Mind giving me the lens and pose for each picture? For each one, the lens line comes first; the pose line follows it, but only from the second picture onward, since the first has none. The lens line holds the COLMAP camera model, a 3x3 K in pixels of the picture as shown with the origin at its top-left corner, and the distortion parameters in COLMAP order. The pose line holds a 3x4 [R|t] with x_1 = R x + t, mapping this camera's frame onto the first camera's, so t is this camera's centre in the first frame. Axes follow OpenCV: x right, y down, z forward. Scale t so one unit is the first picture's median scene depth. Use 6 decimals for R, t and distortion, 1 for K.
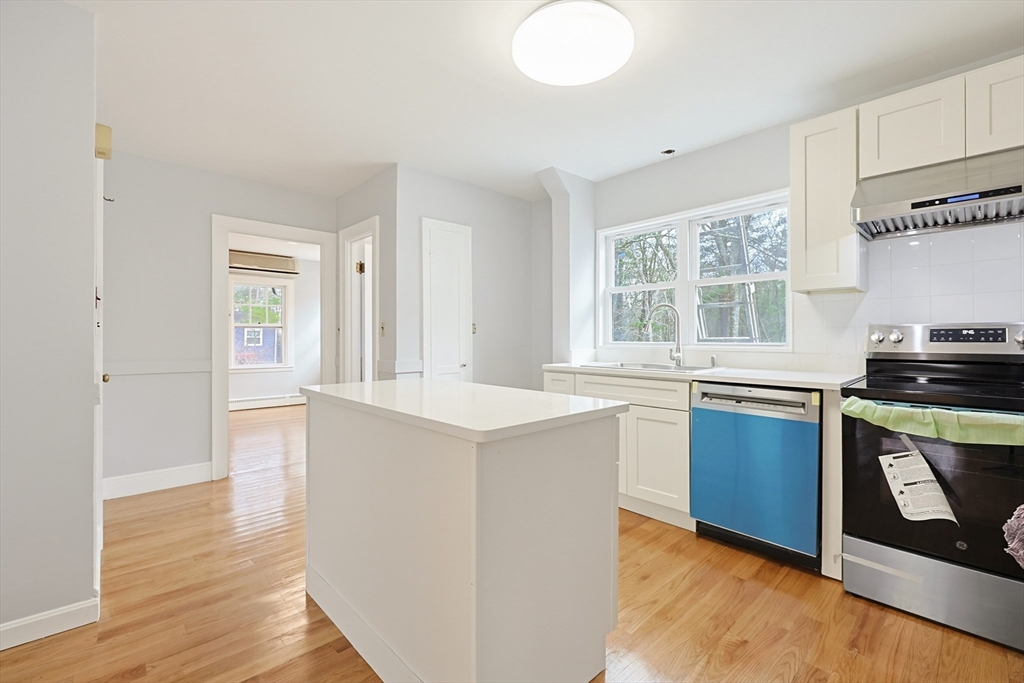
lens RADIAL K [[444.6, 0, 525.4], [0, 444.6, 335.0], [0, 0, 1]] dist [-0.000752, -0.000707]
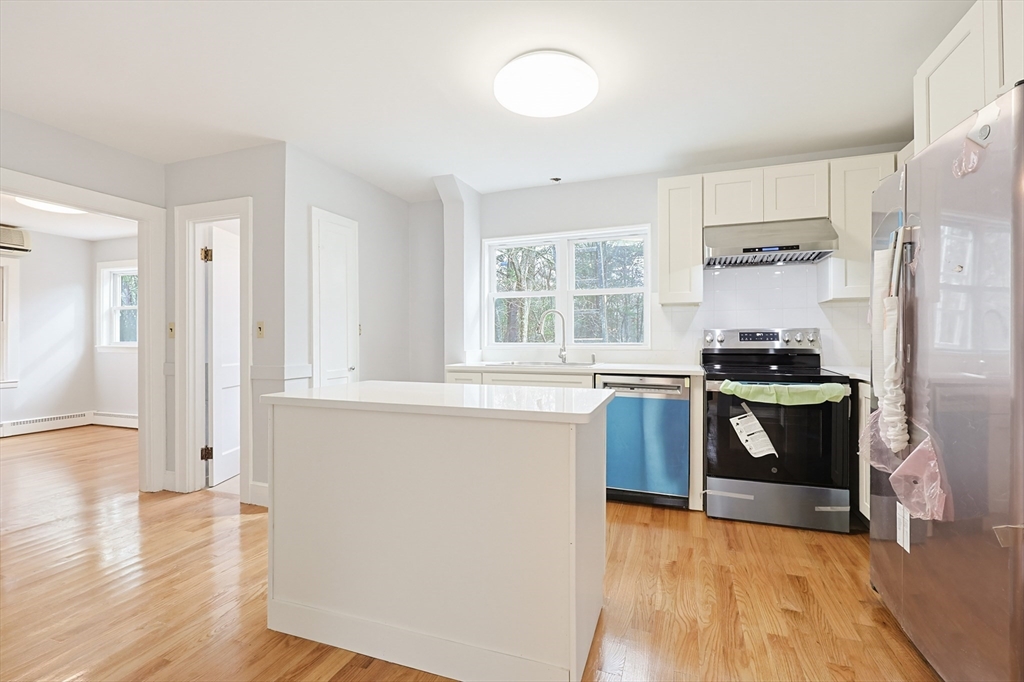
lens RADIAL K [[444.6, 0, 527.2], [0, 444.6, 335.9], [0, 0, 1]] dist [-0.000752, -0.000707]
pose [[0.891324, 0.001394, 0.453366, -0.346481], [-0.000231, 0.999997, -0.002620, 0.002127], [-0.453368, 0.002231, 0.891321, -0.005521]]
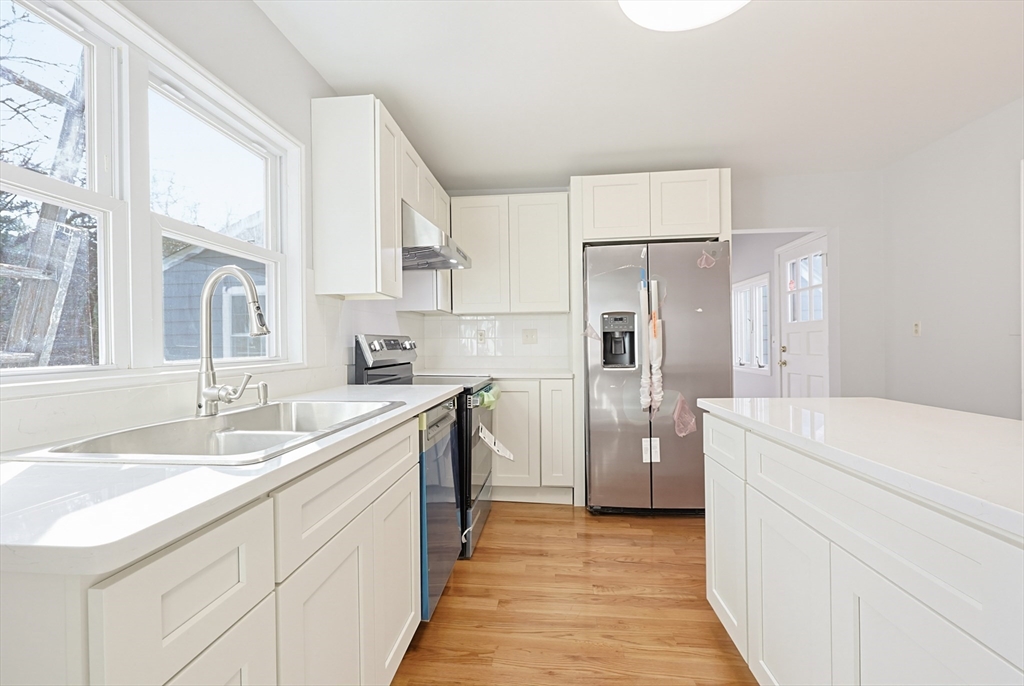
lens RADIAL K [[444.6, 0, 515.3], [0, 444.6, 343.7], [0, 0, 1]] dist [-0.000752, -0.000707]
pose [[-0.648864, 0.009806, 0.760841, -0.211864], [0.011563, 0.999929, -0.003026, 0.005705], [-0.760817, 0.006834, -0.648931, 1.317023]]
